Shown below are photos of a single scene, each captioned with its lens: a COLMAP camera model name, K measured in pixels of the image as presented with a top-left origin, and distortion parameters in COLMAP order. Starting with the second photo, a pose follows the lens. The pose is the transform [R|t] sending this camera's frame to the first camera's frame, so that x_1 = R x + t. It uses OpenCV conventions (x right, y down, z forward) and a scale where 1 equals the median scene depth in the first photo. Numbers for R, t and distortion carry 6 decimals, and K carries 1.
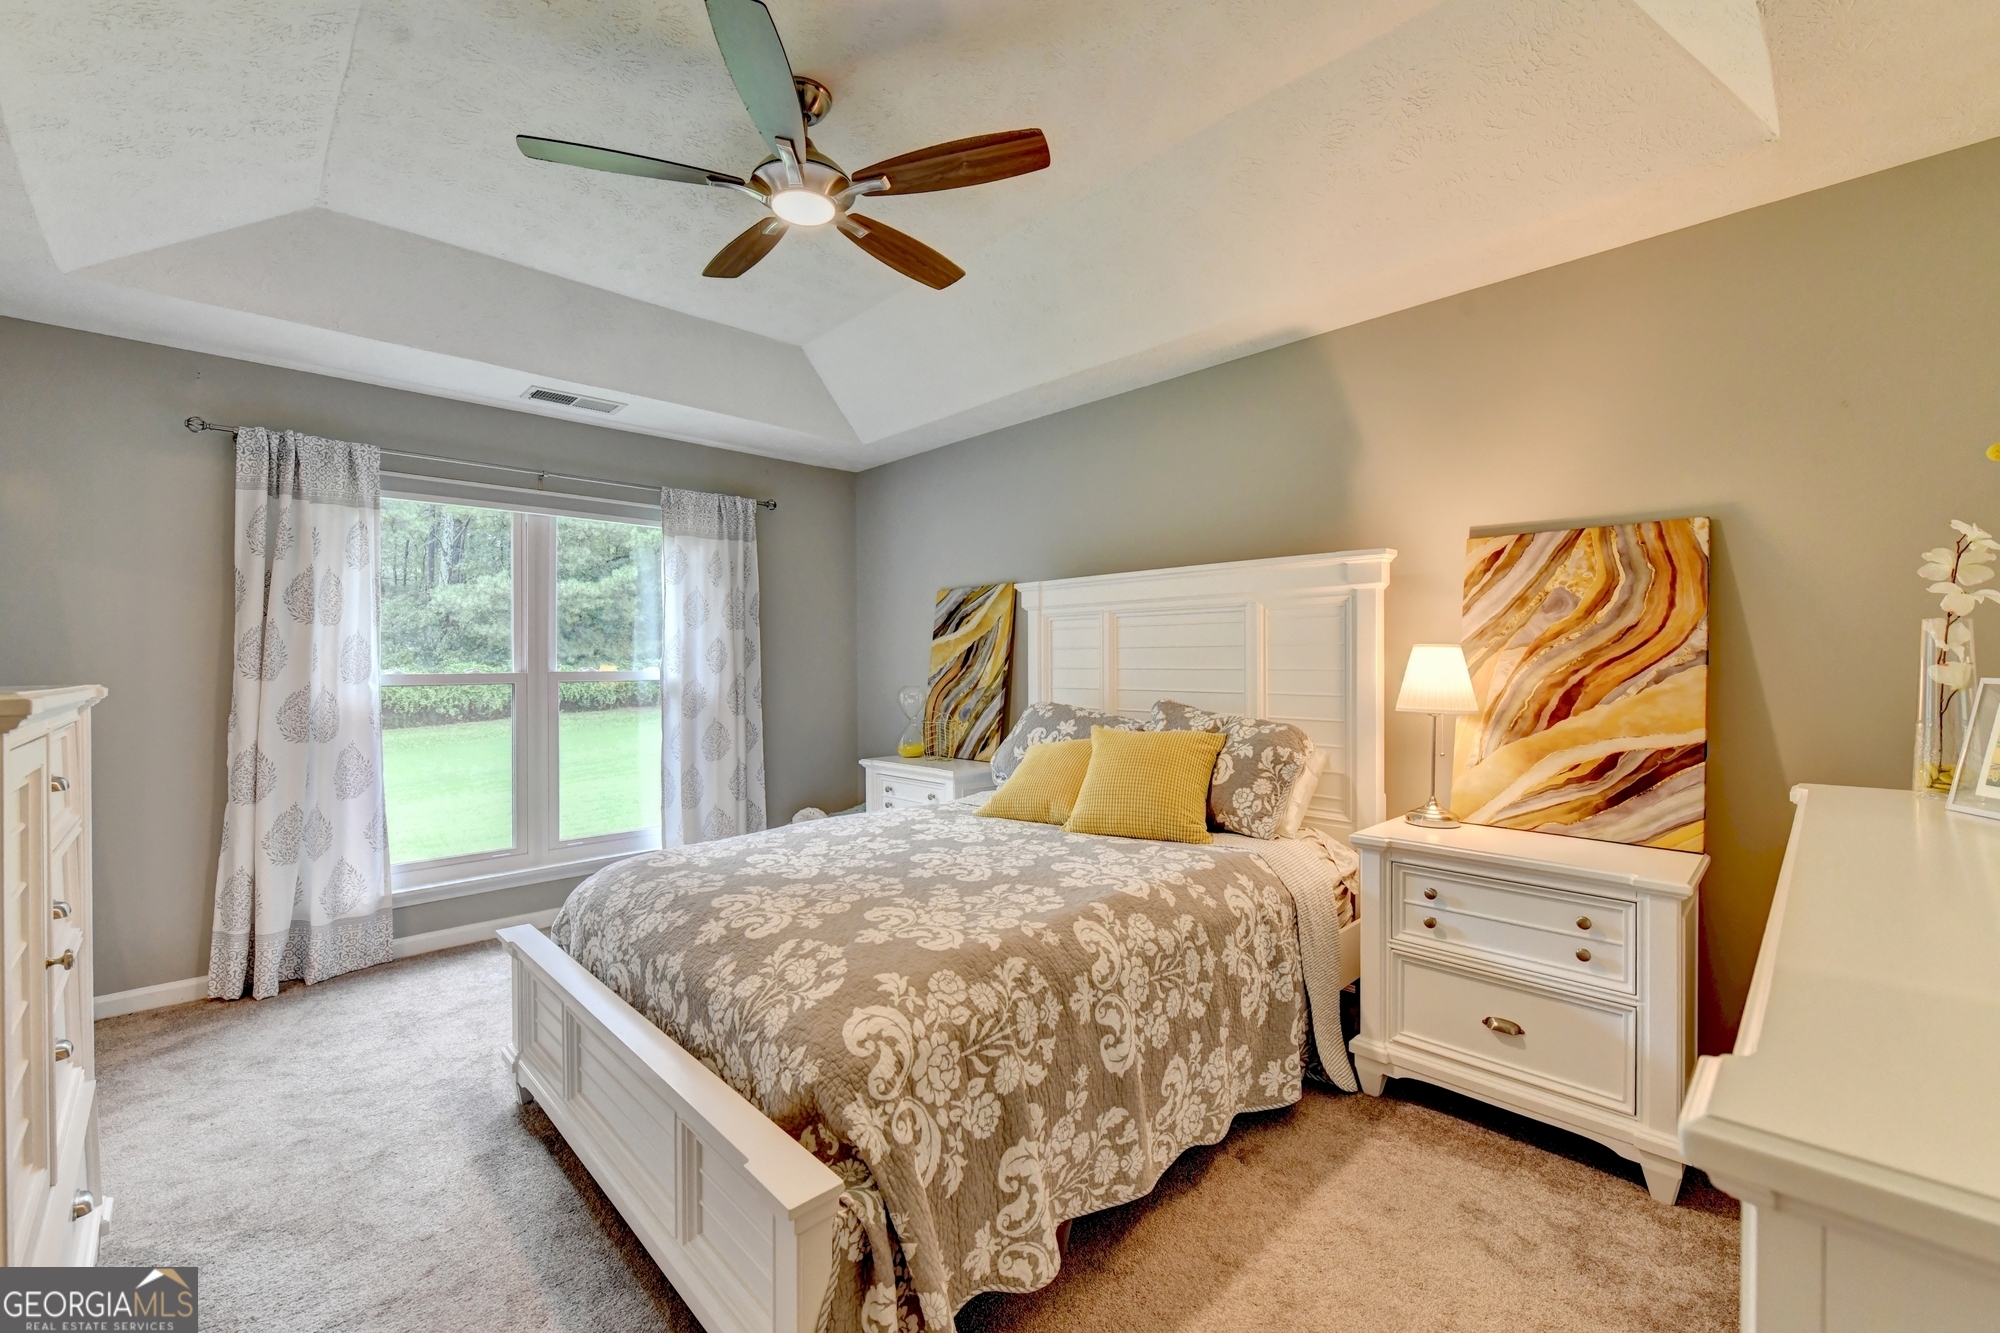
lens RADIAL K [[857.1, 0, 1015.2], [0, 857.1, 657.6], [0, 0, 1]] dist [-0.010074, -0.000149]
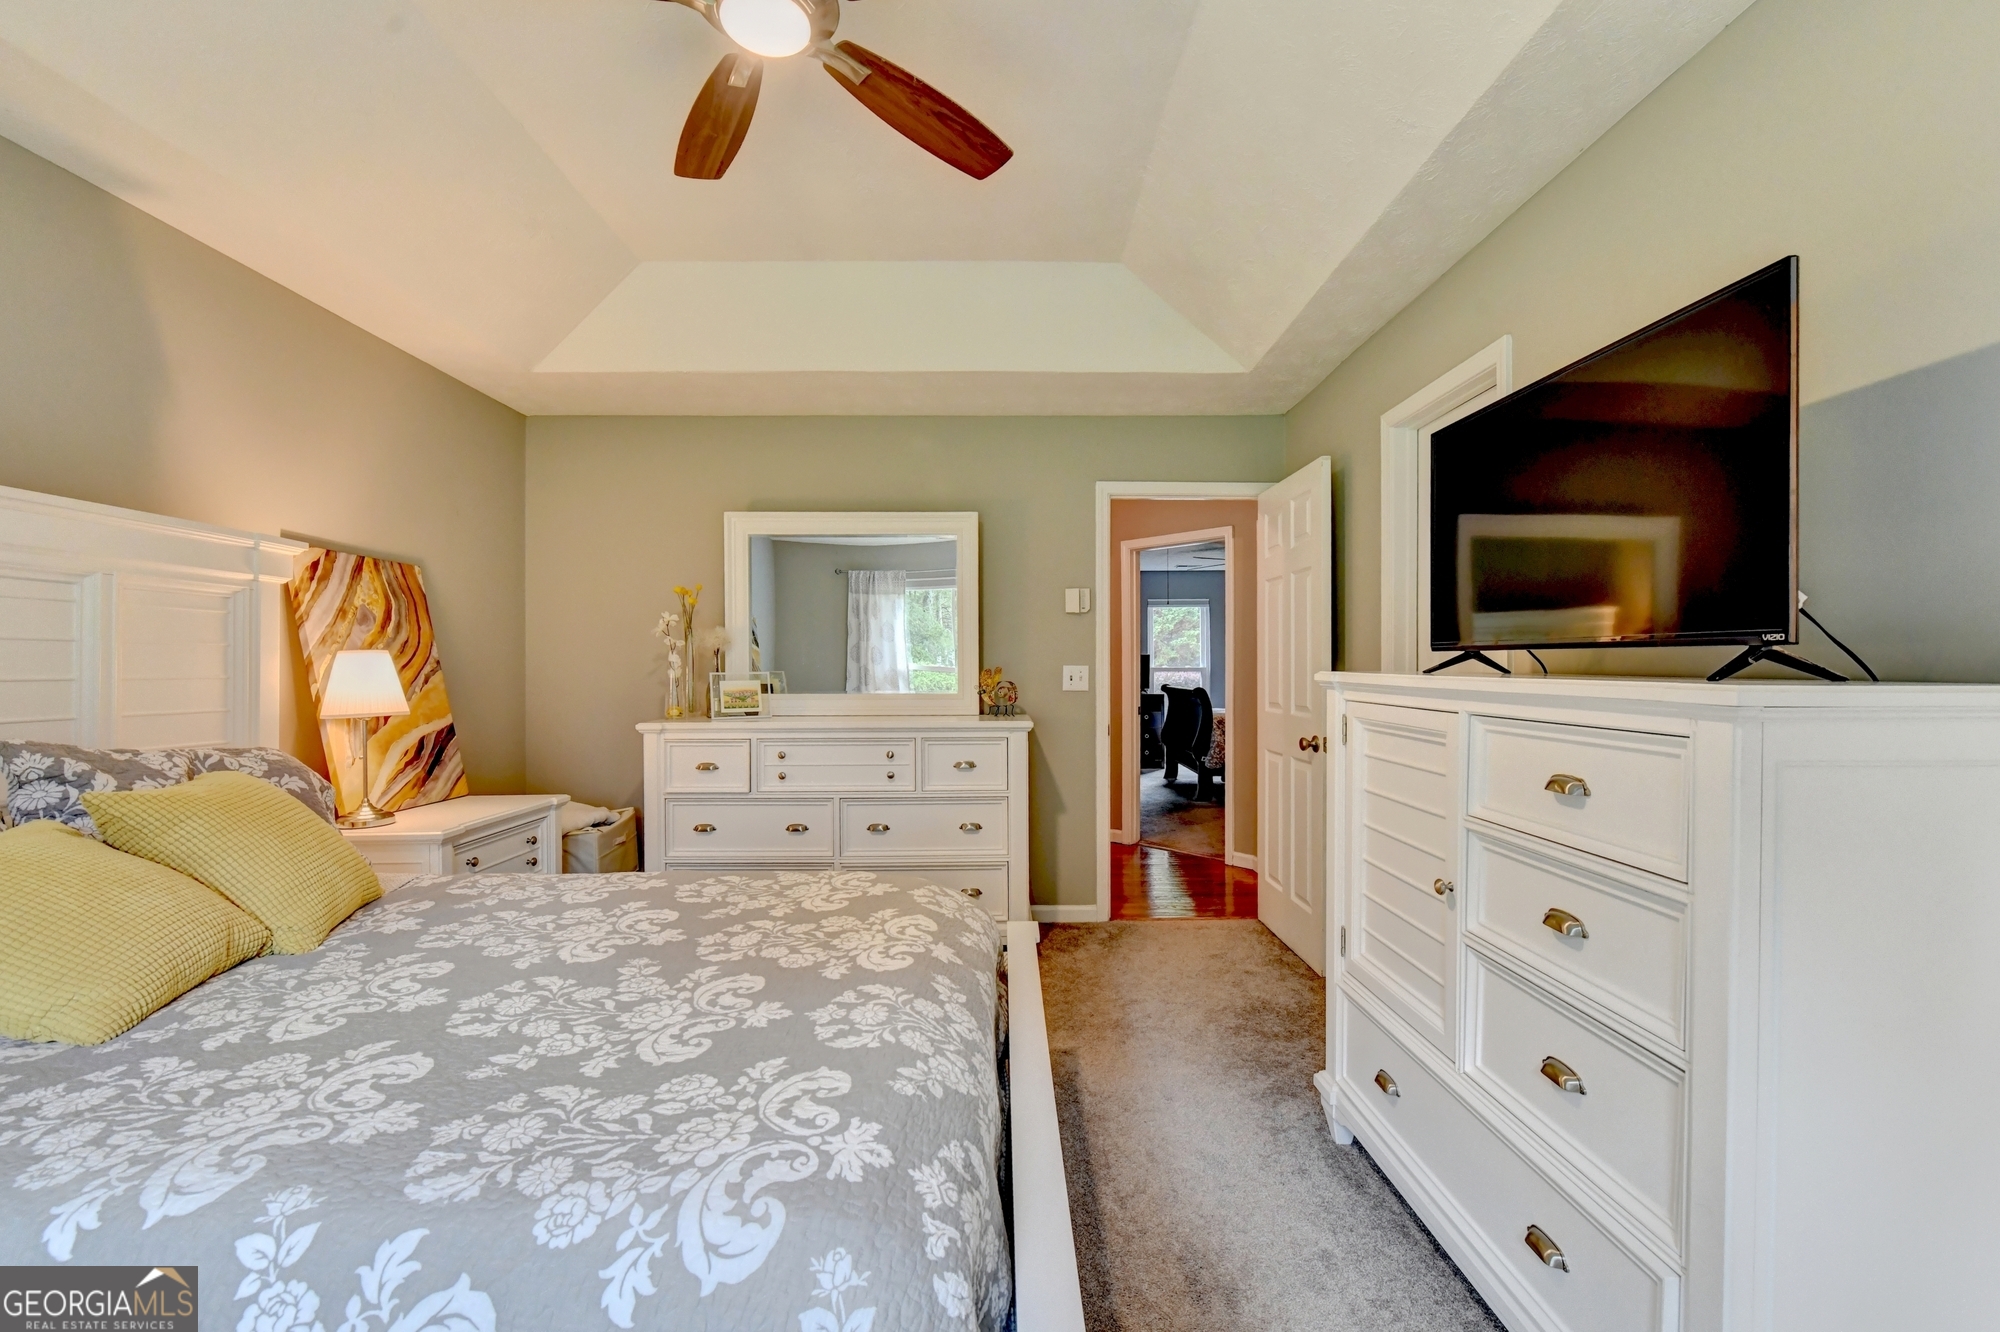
lens RADIAL K [[834.5, 0, 1013.8], [0, 834.5, 666.6], [0, 0, 1]] dist [-0.005838, -0.000776]
pose [[-0.737941, 0.007428, 0.674824, -0.687502], [0.003791, 0.999969, -0.006861, 0.012023], [-0.674855, -0.002505, -0.737946, 1.088776]]
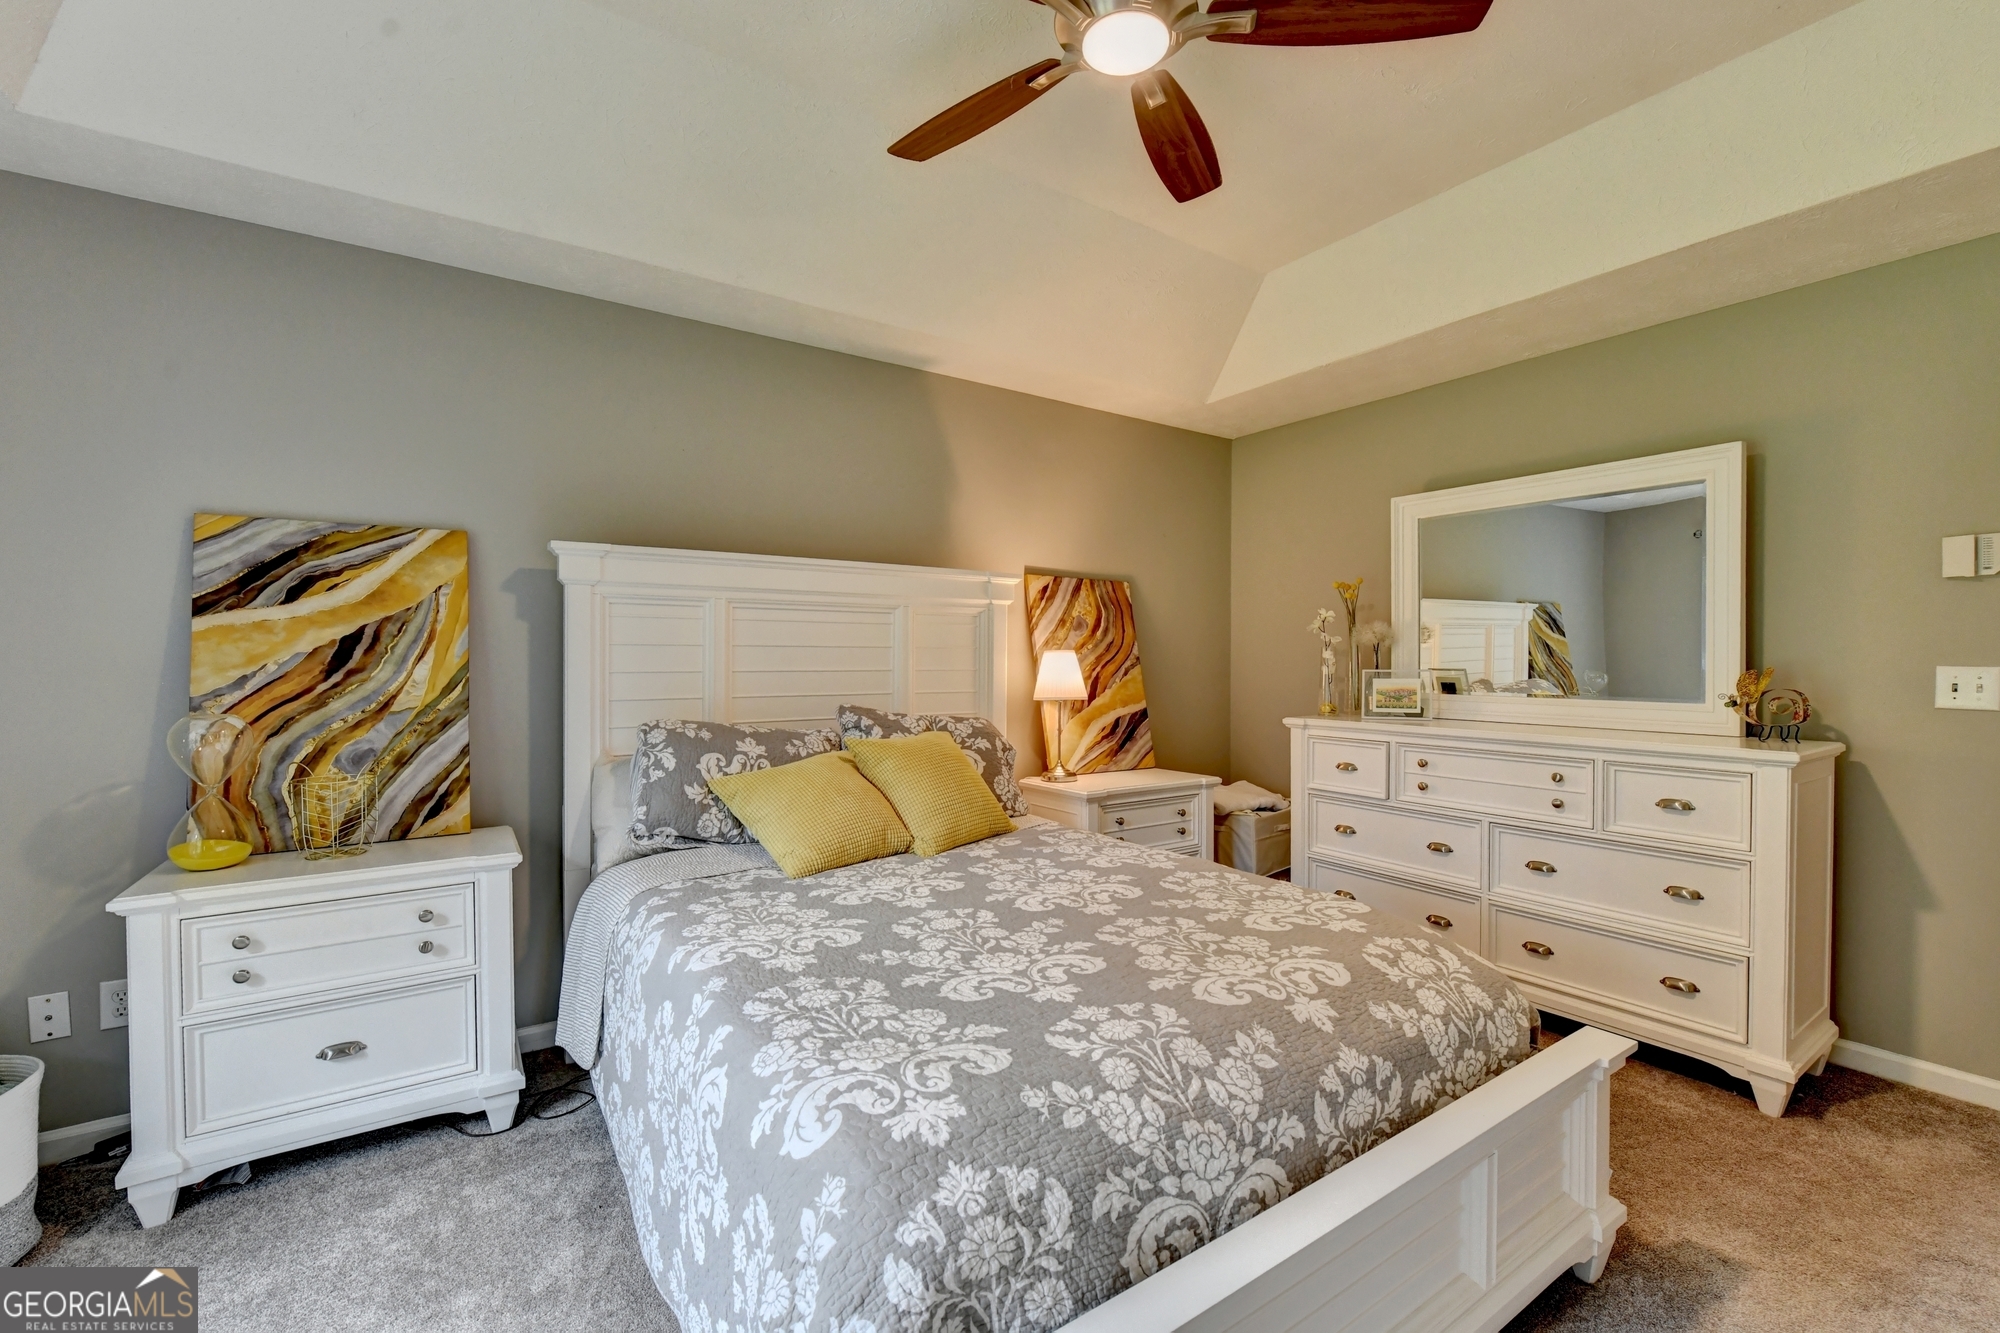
lens RADIAL K [[834.5, 0, 1013.8], [0, 834.5, 667.1], [0, 0, 1]] dist [-0.005838, -0.000776]
pose [[0.150817, -0.005614, 0.988546, -0.771647], [-0.006415, 0.999957, 0.006658, 0.002302], [-0.988541, -0.007346, 0.150774, 0.780962]]
